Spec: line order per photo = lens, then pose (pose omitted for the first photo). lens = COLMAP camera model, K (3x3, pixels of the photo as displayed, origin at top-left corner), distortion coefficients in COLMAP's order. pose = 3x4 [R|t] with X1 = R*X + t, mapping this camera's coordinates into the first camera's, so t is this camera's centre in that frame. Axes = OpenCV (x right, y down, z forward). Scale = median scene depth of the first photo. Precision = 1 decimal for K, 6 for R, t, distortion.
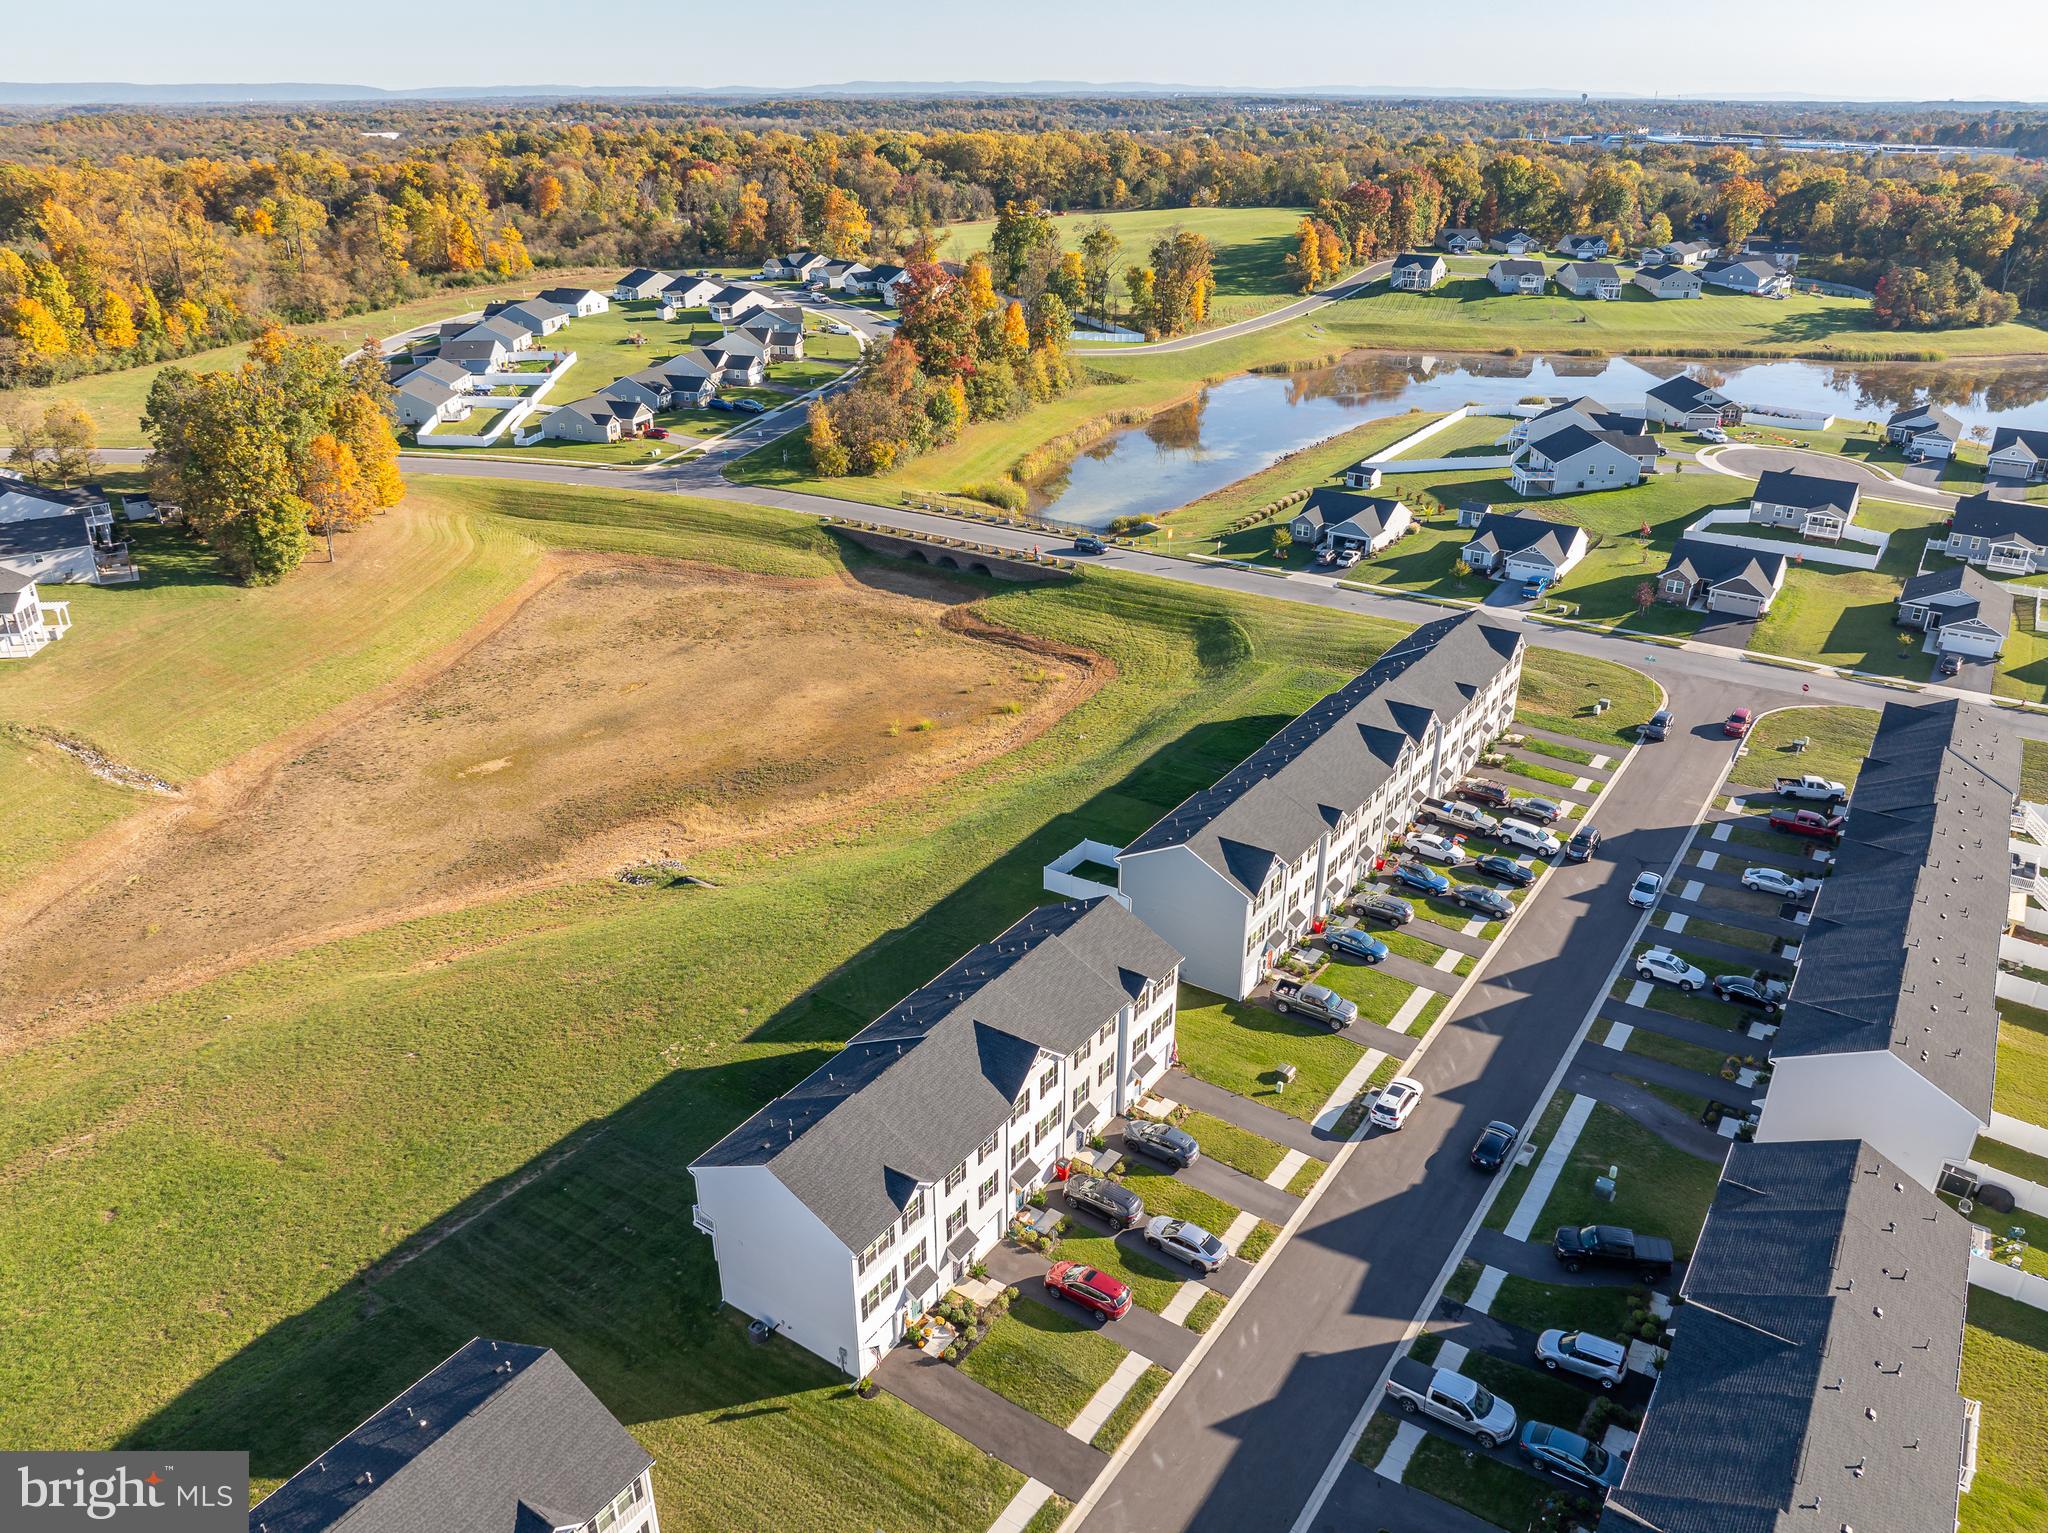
lens RADIAL K [[1454.0, 0, 1027.8], [0, 1454.0, 755.9], [0, 0, 1]] dist [-0.037122, -0.002616]
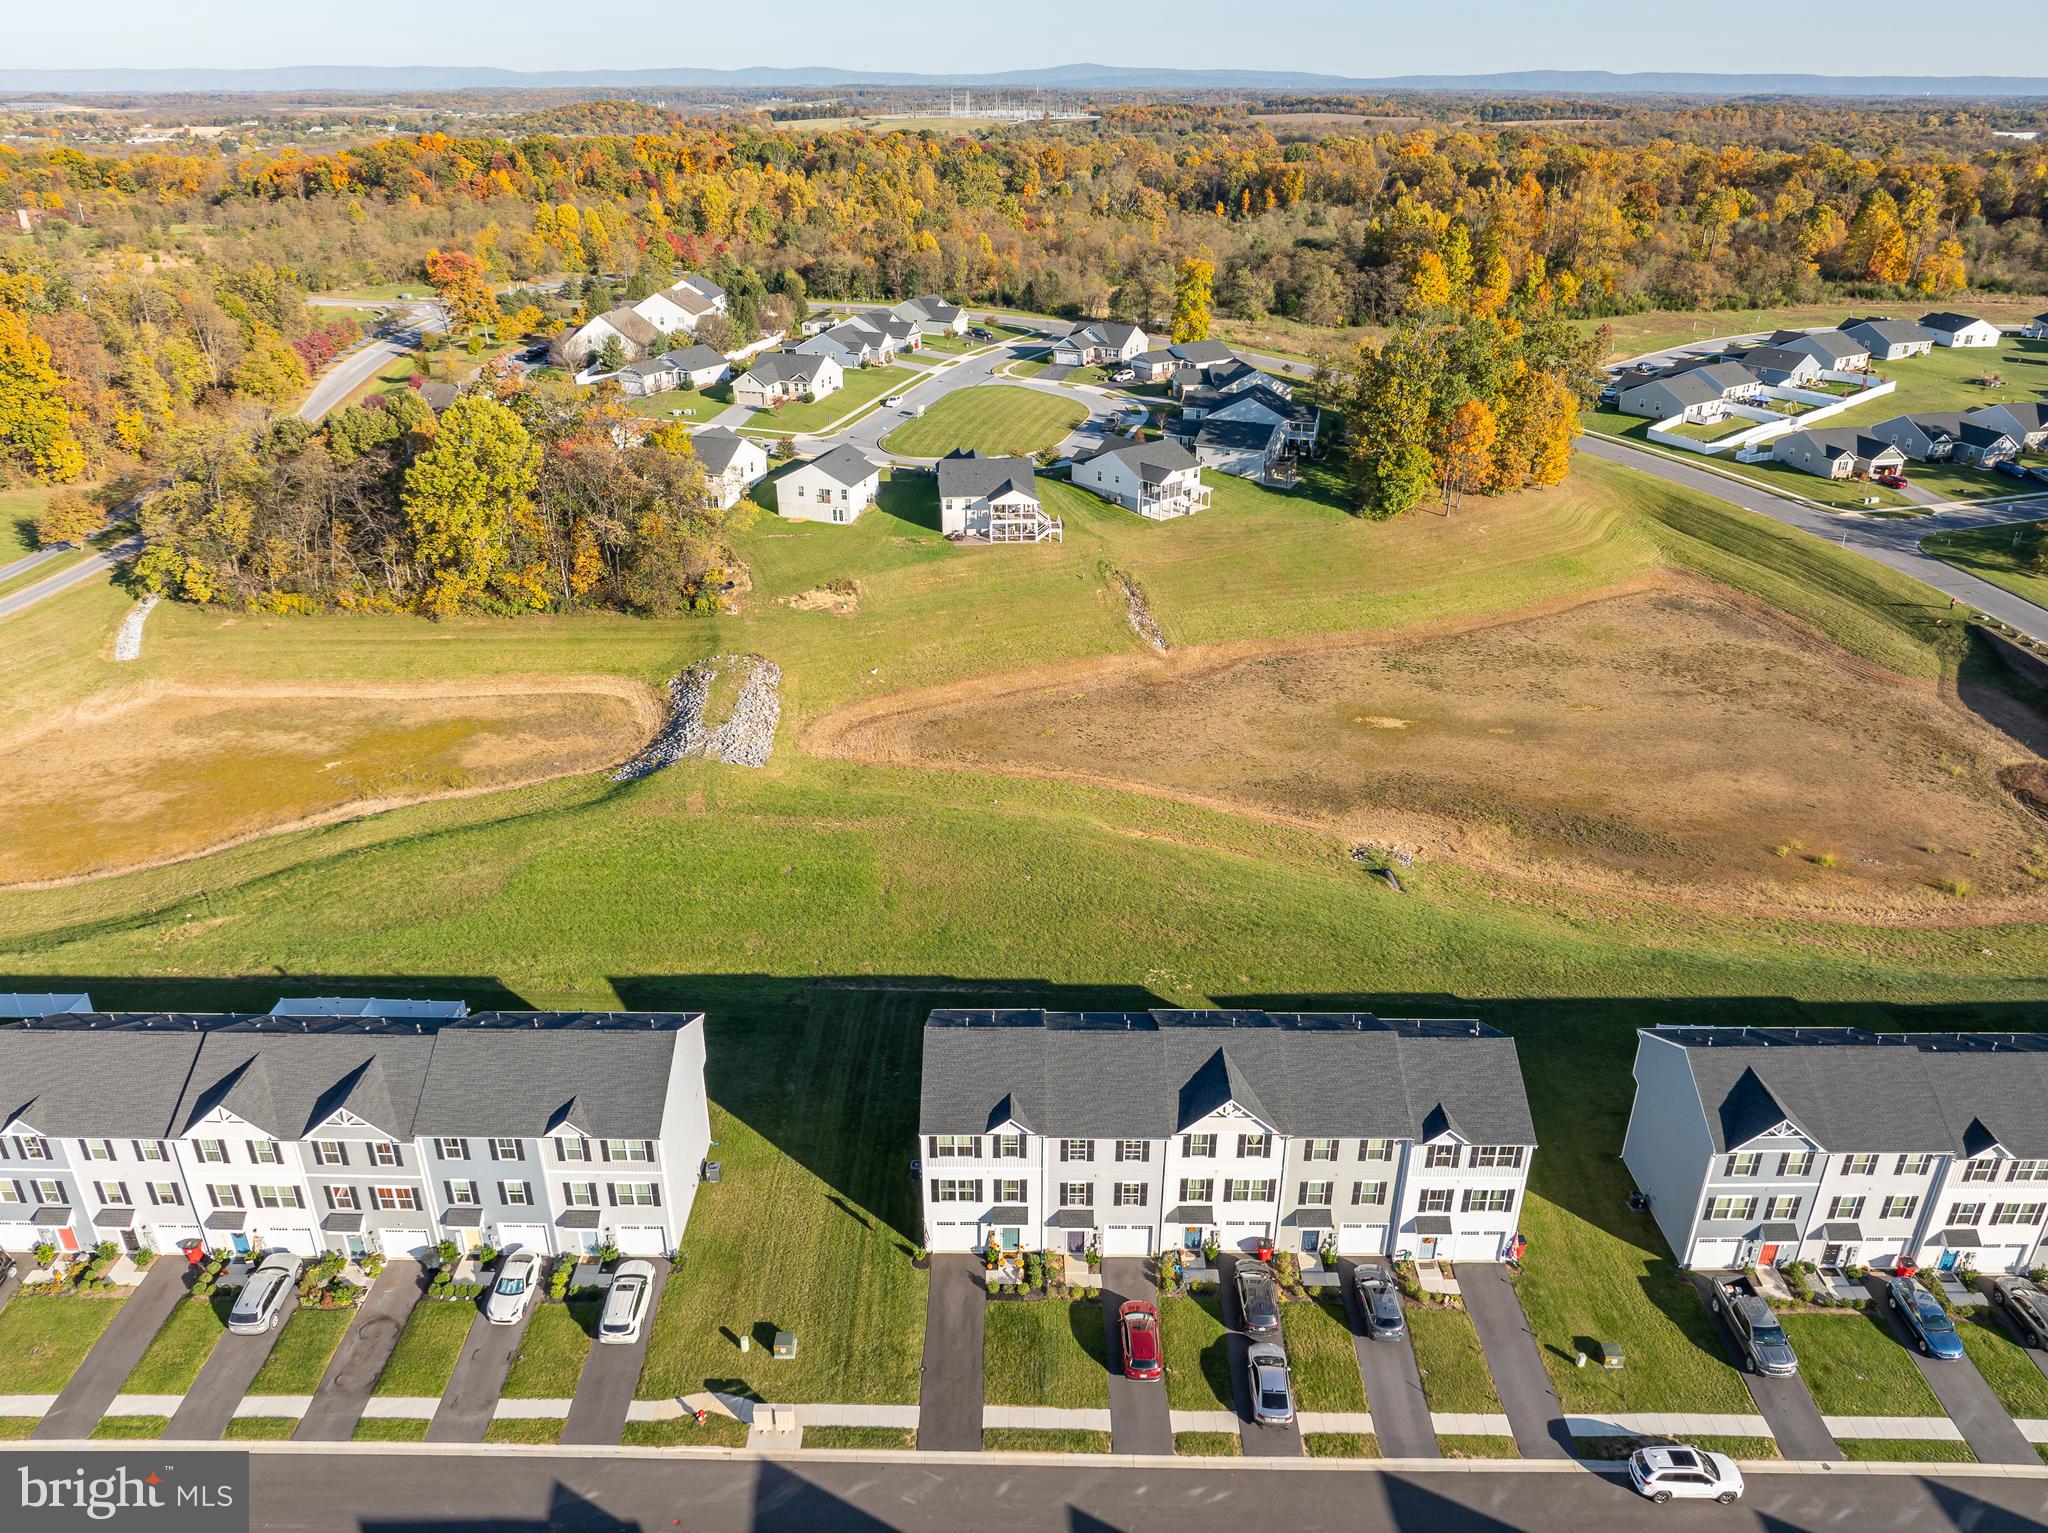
lens RADIAL K [[1454.0, 0, 1027.8], [0, 1454.0, 755.9], [0, 0, 1]] dist [-0.037122, -0.002616]
pose [[0.552972, 0.352776, -0.754832, 0.264325], [-0.349722, 0.920548, 0.174027, -0.057028], [0.756252, 0.167749, 0.632411, 0.124528]]
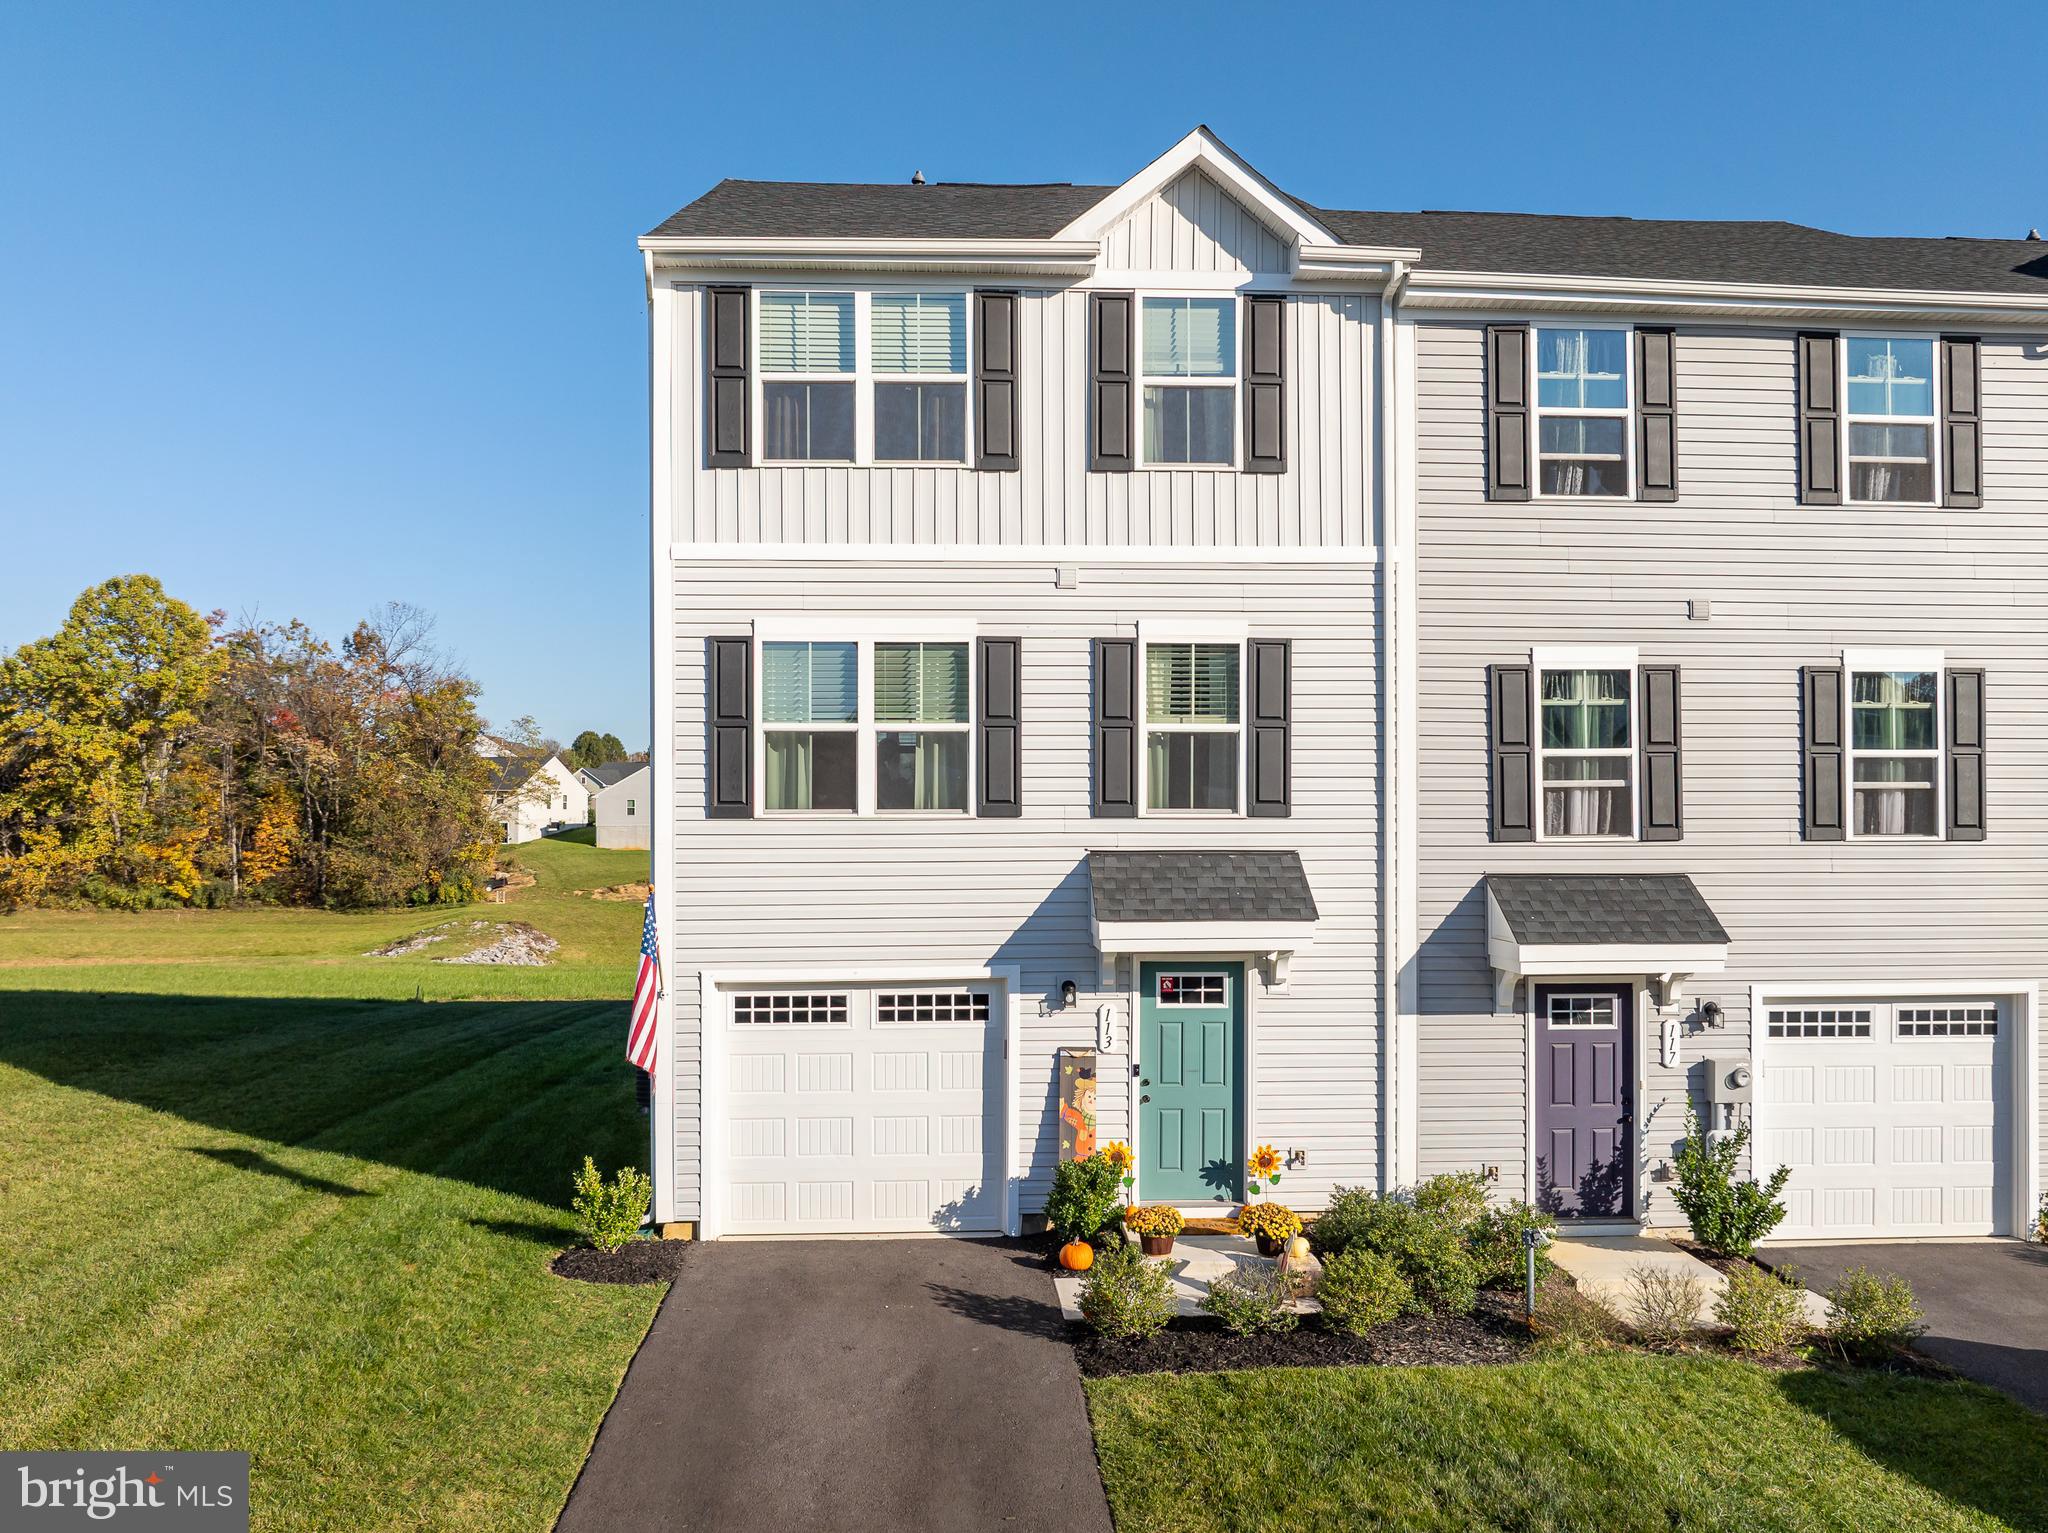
lens RADIAL K [[1590.0, 0, 1018.0], [0, 1590.0, 801.8], [0, 0, 1]] dist [-0.036894, -0.003520]
pose [[0.598453, -0.013453, -0.801045, 0.026482], [-0.333246, 0.905077, -0.264165, 0.177615], [0.728561, 0.425035, 0.537163, 0.381954]]
